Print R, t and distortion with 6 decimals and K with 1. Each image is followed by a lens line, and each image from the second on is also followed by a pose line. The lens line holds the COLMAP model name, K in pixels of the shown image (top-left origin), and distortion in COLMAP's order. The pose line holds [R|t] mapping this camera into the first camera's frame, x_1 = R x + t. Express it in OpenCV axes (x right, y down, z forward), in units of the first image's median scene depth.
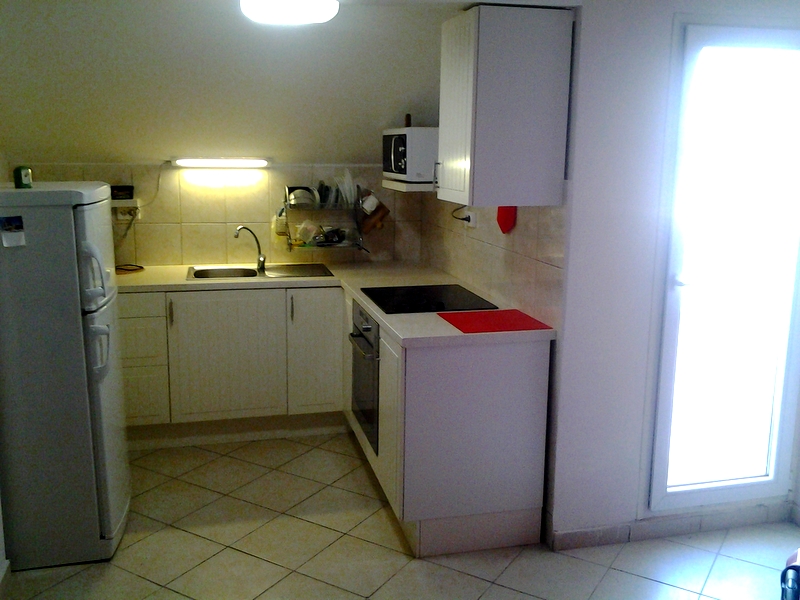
lens RADIAL K [[782.2, 0, 399.5], [0, 782.2, 300.4], [0, 0, 1]] dist [0.082934, 0.000000]
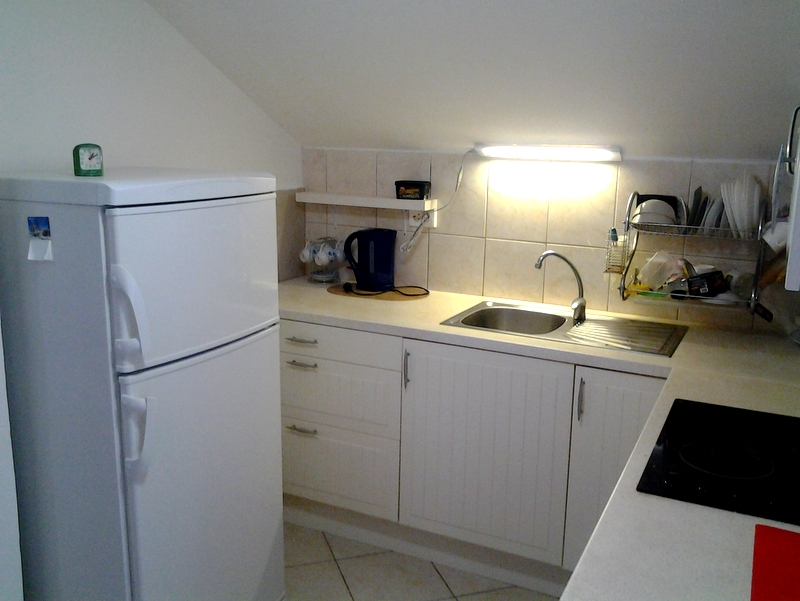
lens RADIAL K [[782.2, 0, 410.0], [0, 782.2, 286.3], [0, 0, 1]] dist [0.082934, 0.000000]
pose [[0.771197, 0.135130, -0.622089, 0.113559], [-0.142046, 0.989101, 0.038760, -0.073428], [0.620546, 0.058474, 0.781987, 0.419600]]
